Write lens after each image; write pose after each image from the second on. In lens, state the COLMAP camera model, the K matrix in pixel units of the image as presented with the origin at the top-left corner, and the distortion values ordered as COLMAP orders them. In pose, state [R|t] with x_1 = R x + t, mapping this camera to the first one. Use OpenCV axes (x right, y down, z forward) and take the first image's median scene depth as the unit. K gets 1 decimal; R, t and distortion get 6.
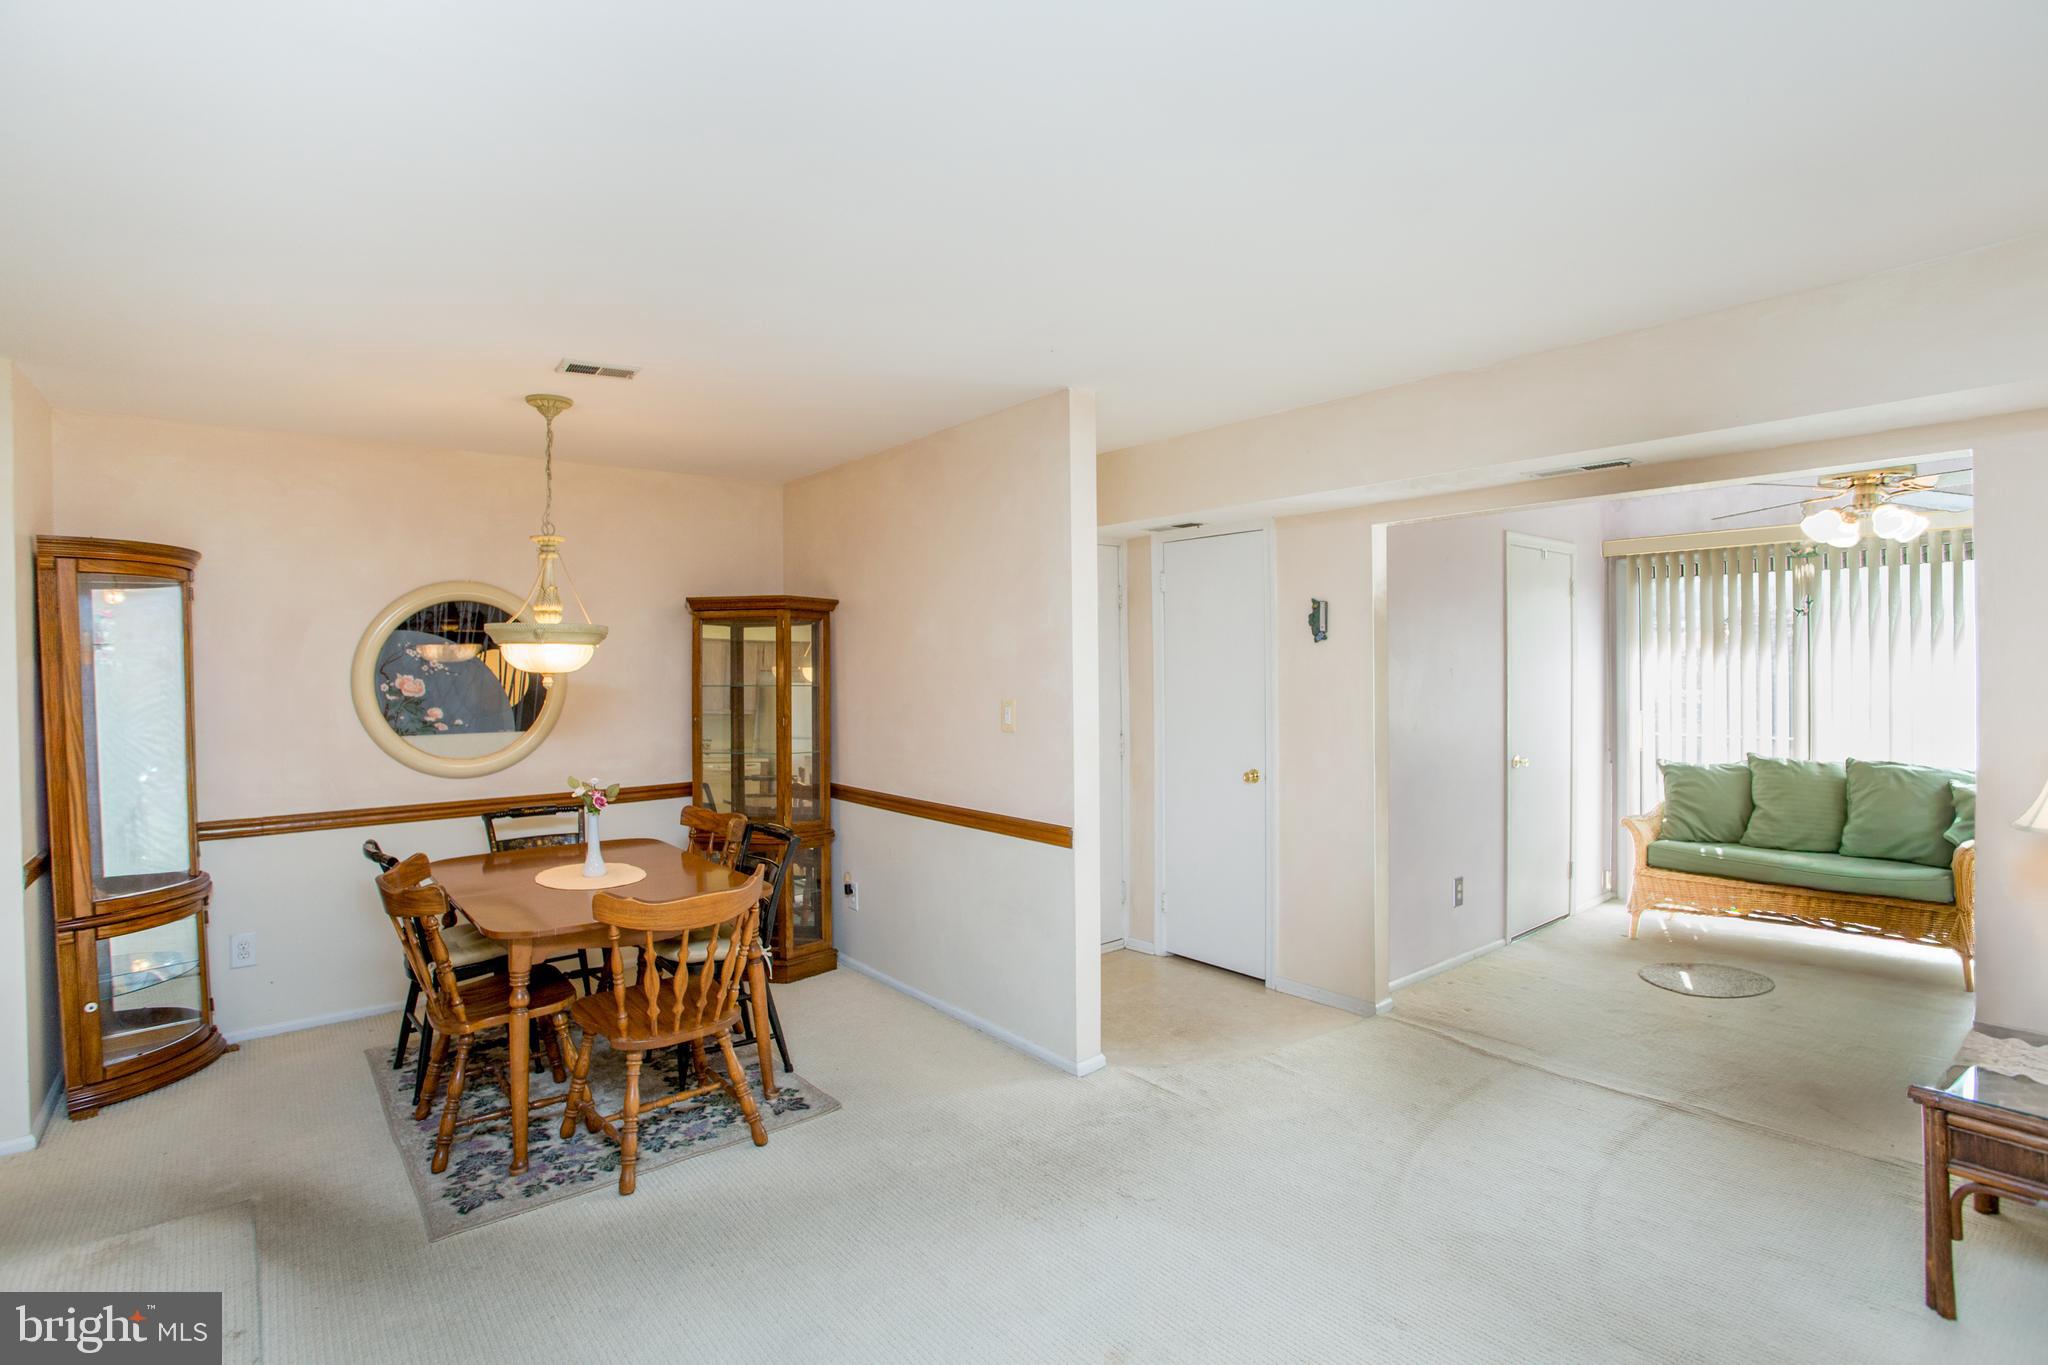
lens RADIAL K [[989.4, 0, 1015.6], [0, 989.4, 673.2], [0, 0, 1]] dist [-0.074704, 0.029833]
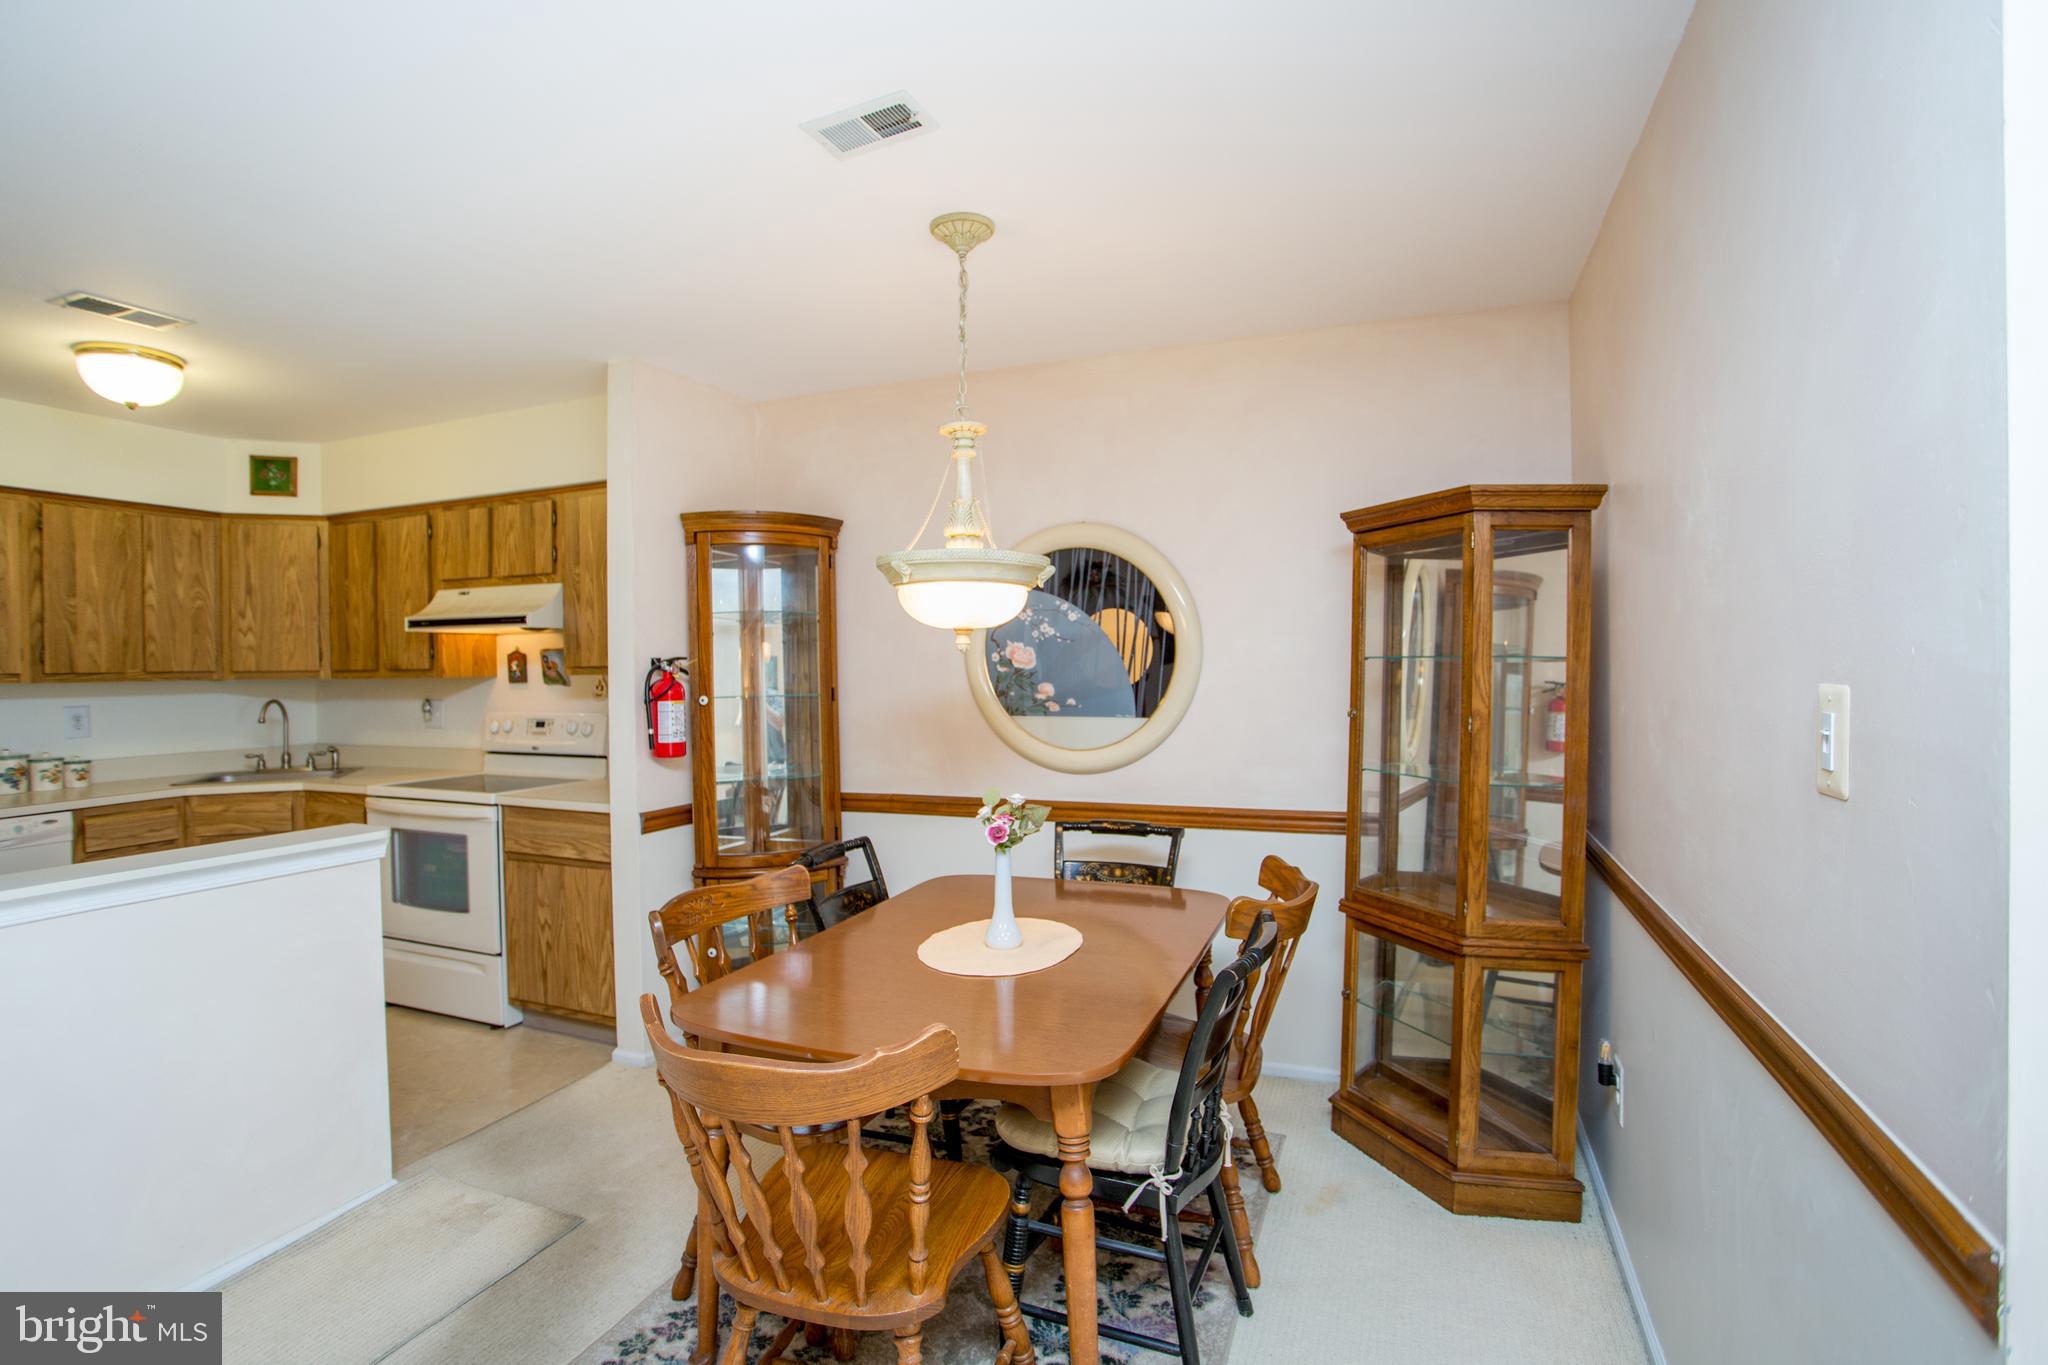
lens RADIAL K [[989.4, 0, 1015.6], [0, 989.4, 673.2], [0, 0, 1]] dist [-0.074704, 0.029833]
pose [[0.485403, 0.012678, -0.874198, 0.110861], [-0.004290, 0.999917, 0.012119, 0.017851], [0.874280, -0.002133, 0.485418, 0.574463]]
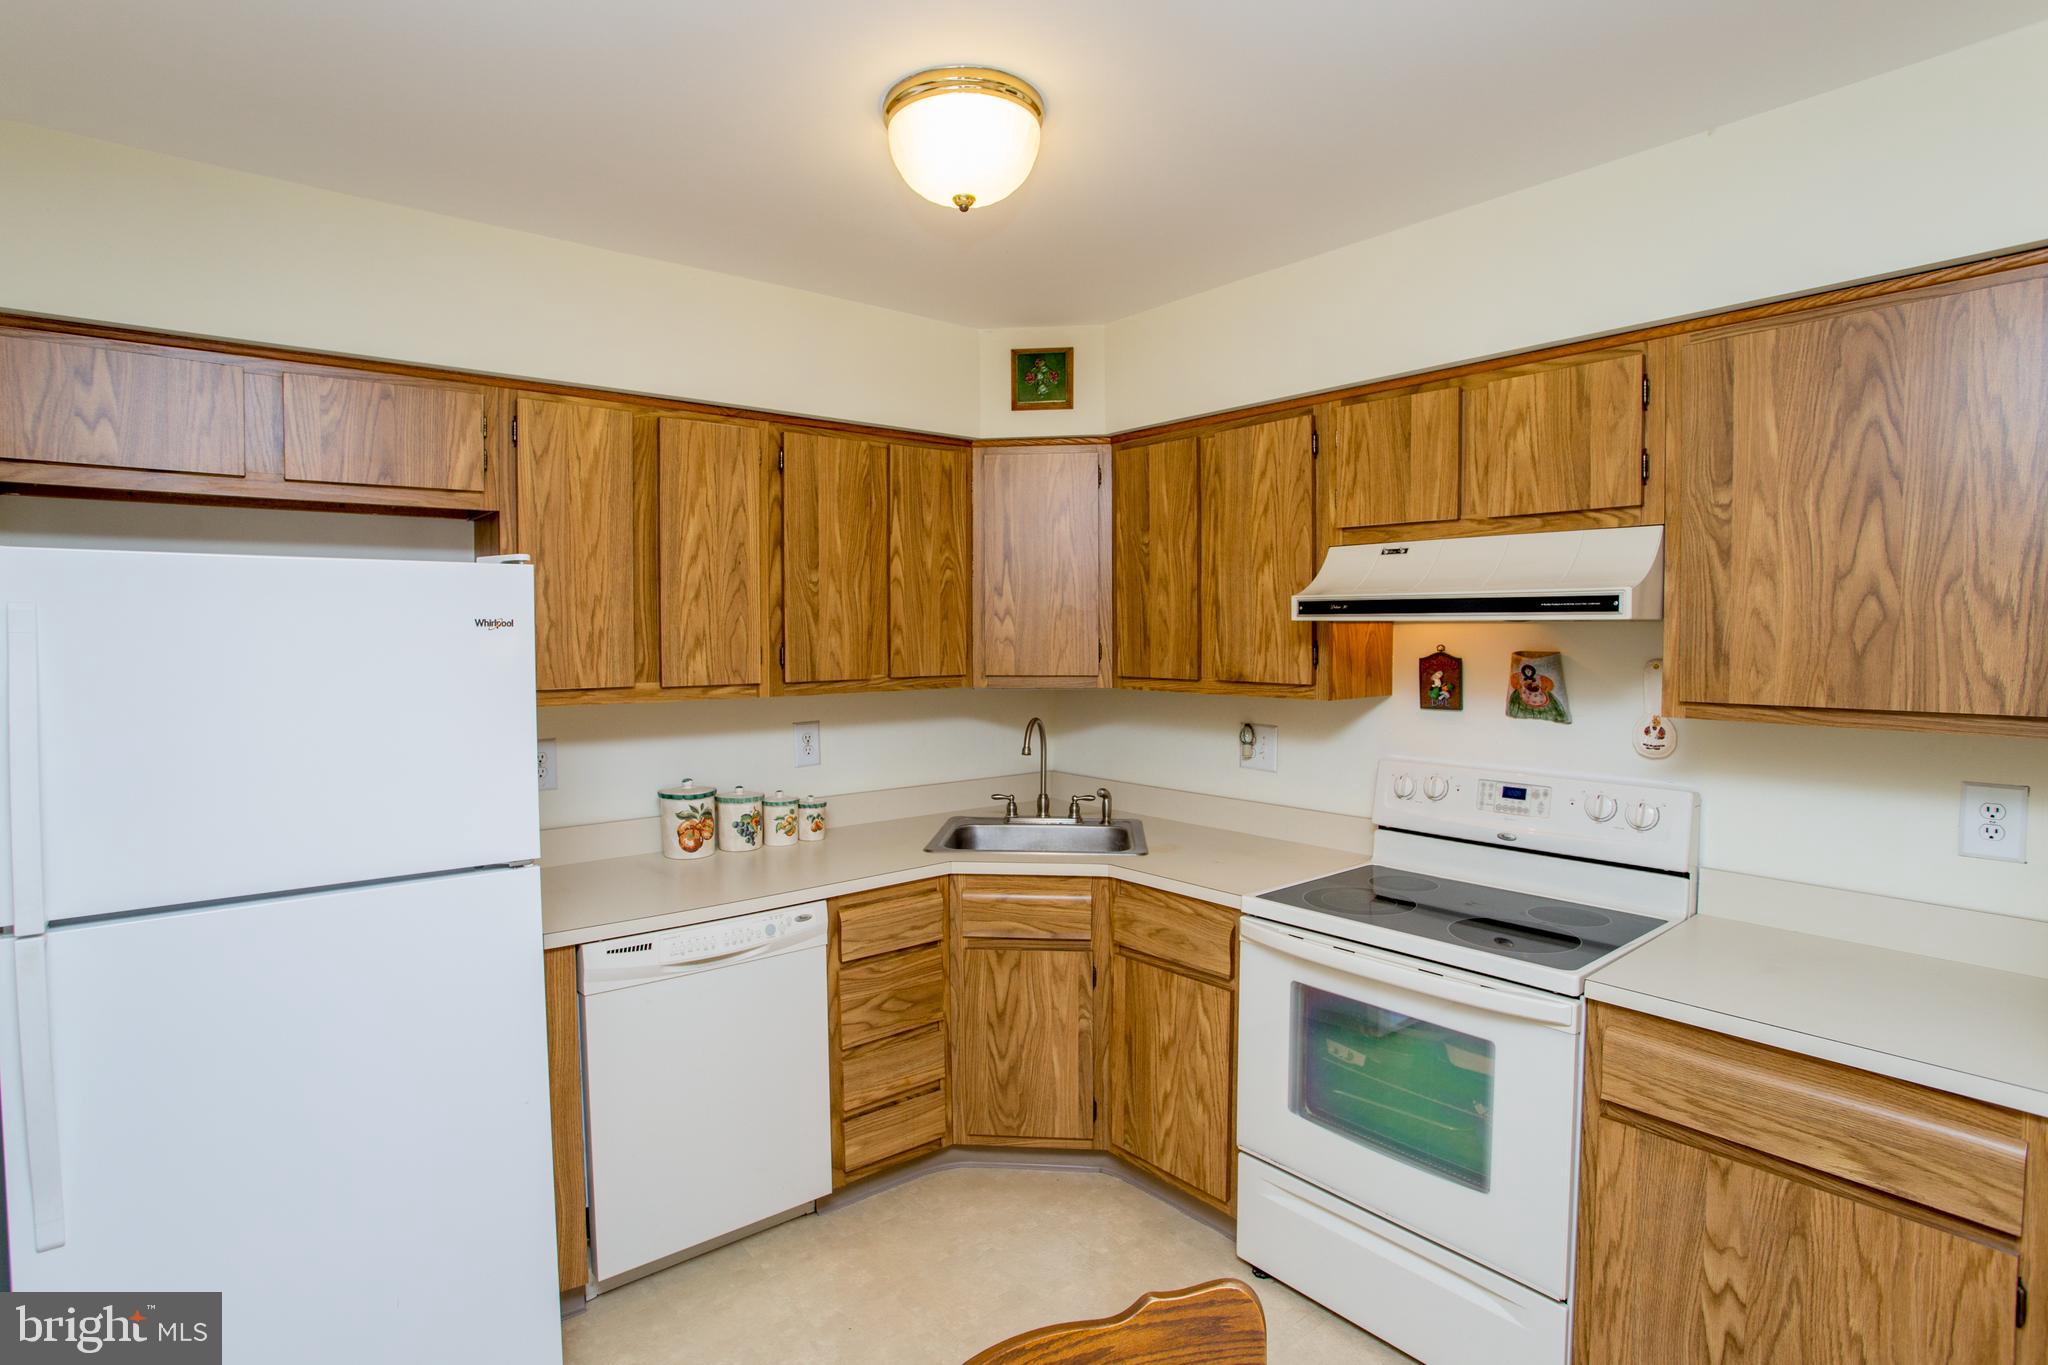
lens RADIAL K [[1019.8, 0, 996.9], [0, 1019.8, 668.3], [0, 0, 1]] dist [-0.074488, 0.027115]
pose [[0.003533, 0.048589, -0.998813, -0.463156], [-0.008651, 0.998783, 0.048557, -0.009426], [0.999956, 0.008469, 0.003949, 0.338146]]
